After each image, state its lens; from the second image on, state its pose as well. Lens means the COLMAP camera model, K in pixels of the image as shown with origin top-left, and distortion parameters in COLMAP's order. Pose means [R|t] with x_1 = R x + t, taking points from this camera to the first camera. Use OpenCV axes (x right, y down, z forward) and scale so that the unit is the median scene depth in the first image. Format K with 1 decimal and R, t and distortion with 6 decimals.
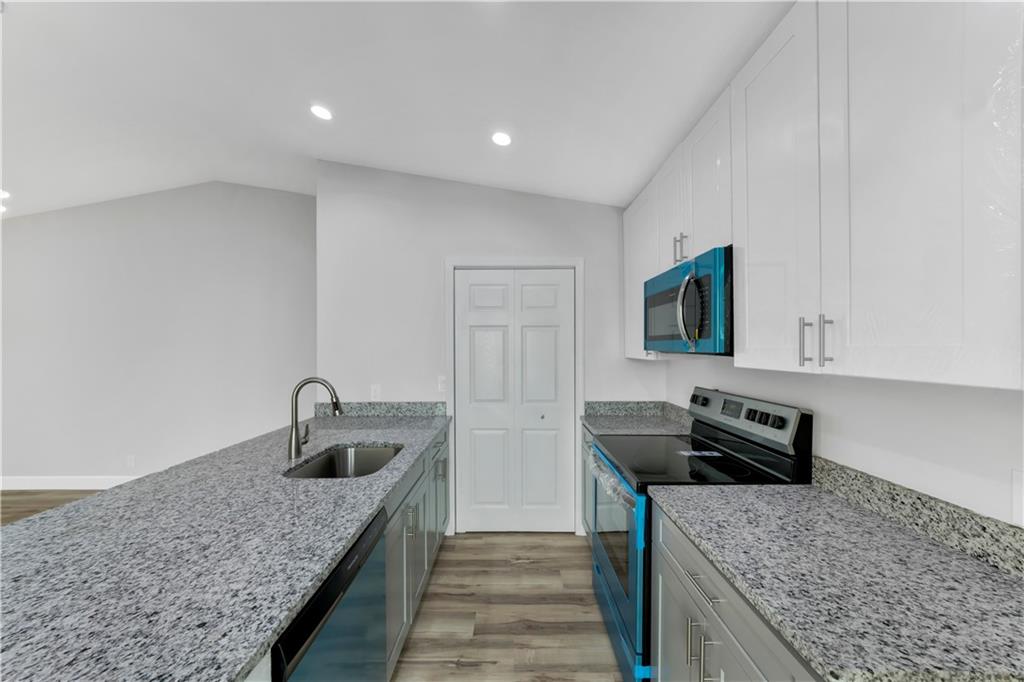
lens RADIAL K [[360.7, 0, 512.7], [0, 360.7, 346.9], [0, 0, 1]] dist [-0.007558, 0.000360]
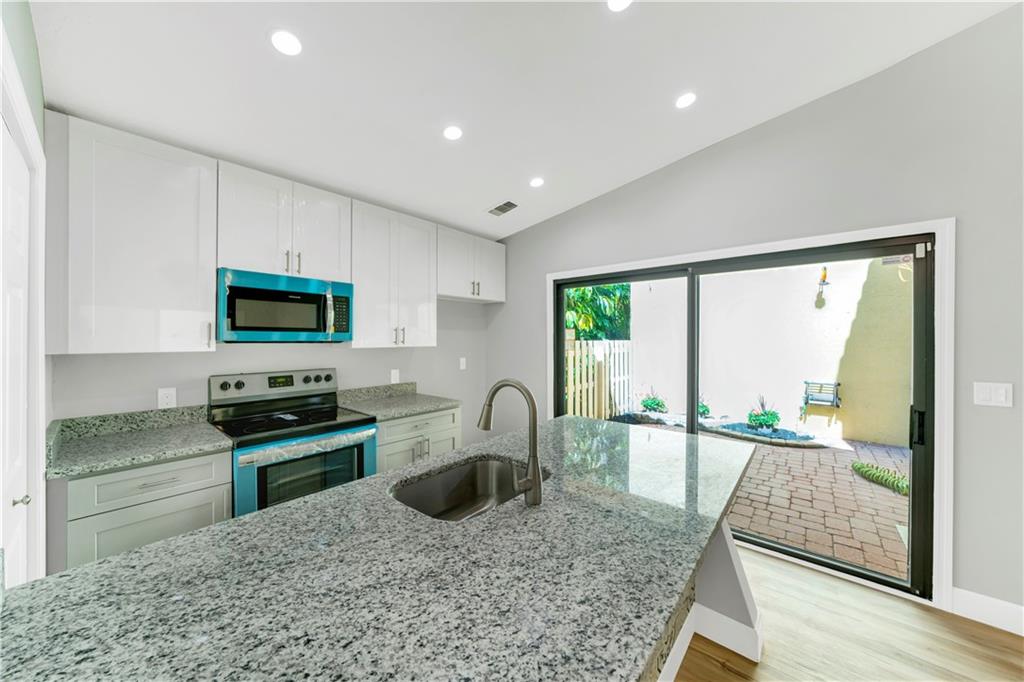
lens RADIAL K [[344.4, 0, 512.0], [0, 344.4, 341.0], [0, 0, 1]] dist [-0.006081, 0.000064]
pose [[-0.770868, -0.001002, 0.636994, -1.137062], [-0.000488, 0.999999, 0.000983, 0.014063], [-0.636995, 0.000447, -0.770868, 1.760132]]
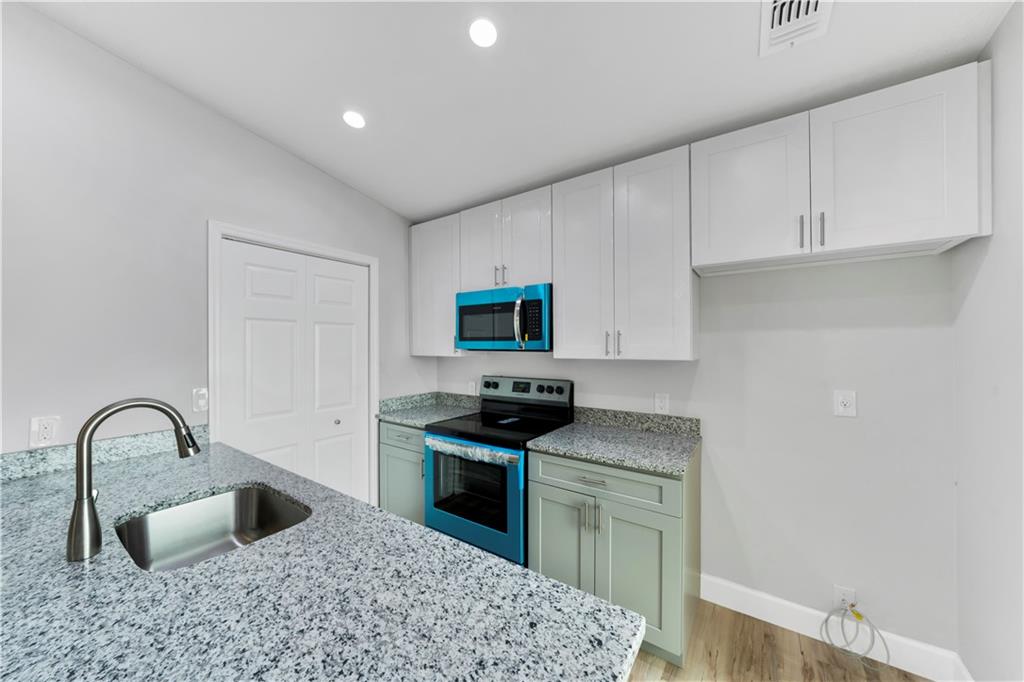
lens RADIAL K [[360.7, 0, 512.7], [0, 360.7, 346.9], [0, 0, 1]] dist [-0.007558, 0.000360]
pose [[0.559501, -0.000173, 0.828829, -0.797387], [-0.001385, 0.999998, 0.001144, 0.002357], [-0.828828, -0.001788, 0.559500, 0.225319]]
